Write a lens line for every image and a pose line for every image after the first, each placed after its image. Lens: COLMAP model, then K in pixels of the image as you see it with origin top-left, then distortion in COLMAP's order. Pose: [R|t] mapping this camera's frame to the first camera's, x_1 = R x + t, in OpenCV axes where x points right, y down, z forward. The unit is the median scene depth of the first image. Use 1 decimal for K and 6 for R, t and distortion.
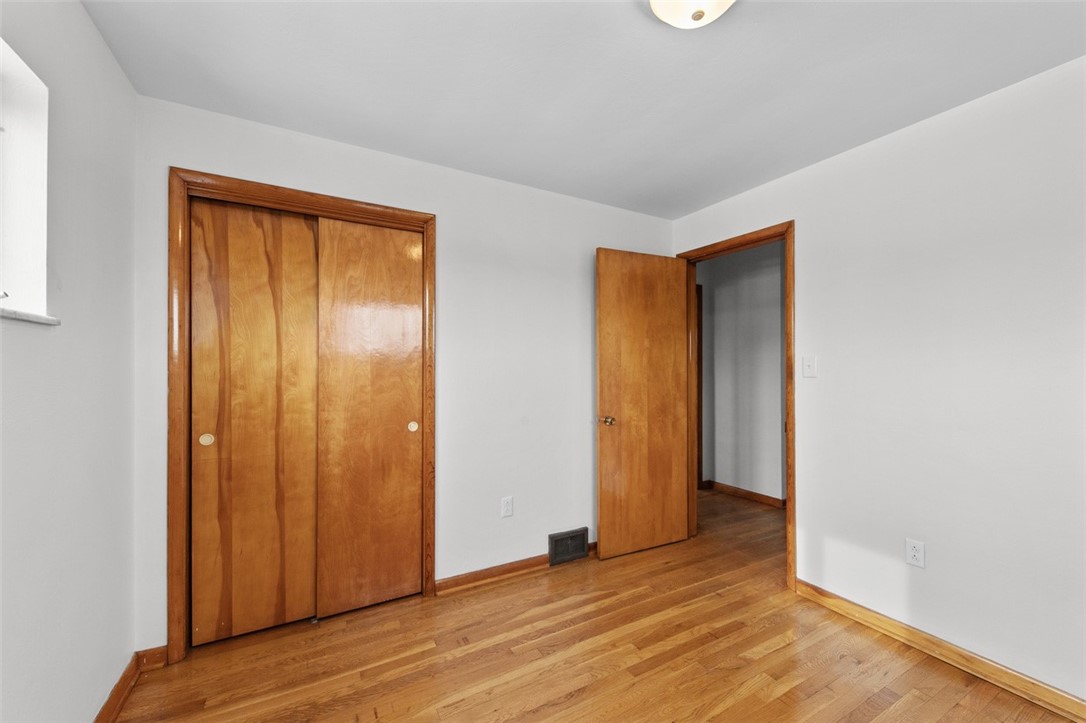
lens RADIAL K [[422.7, 0, 539.5], [0, 422.7, 369.6], [0, 0, 1]] dist [0.007757, -0.004121]
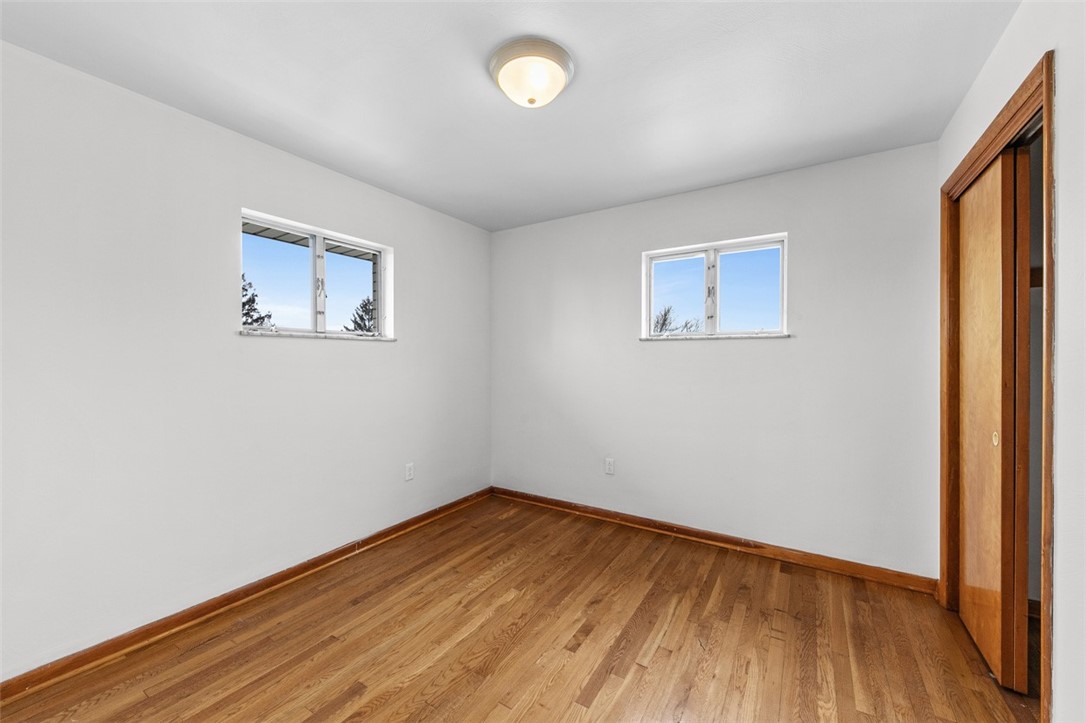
lens RADIAL K [[422.7, 0, 539.7], [0, 422.7, 361.9], [0, 0, 1]] dist [0.007757, -0.004121]
pose [[-0.876376, 0.003922, -0.481611, 0.709545], [-0.001062, 0.999949, 0.010075, -0.000013], [0.481626, 0.009341, -0.876327, 1.535153]]
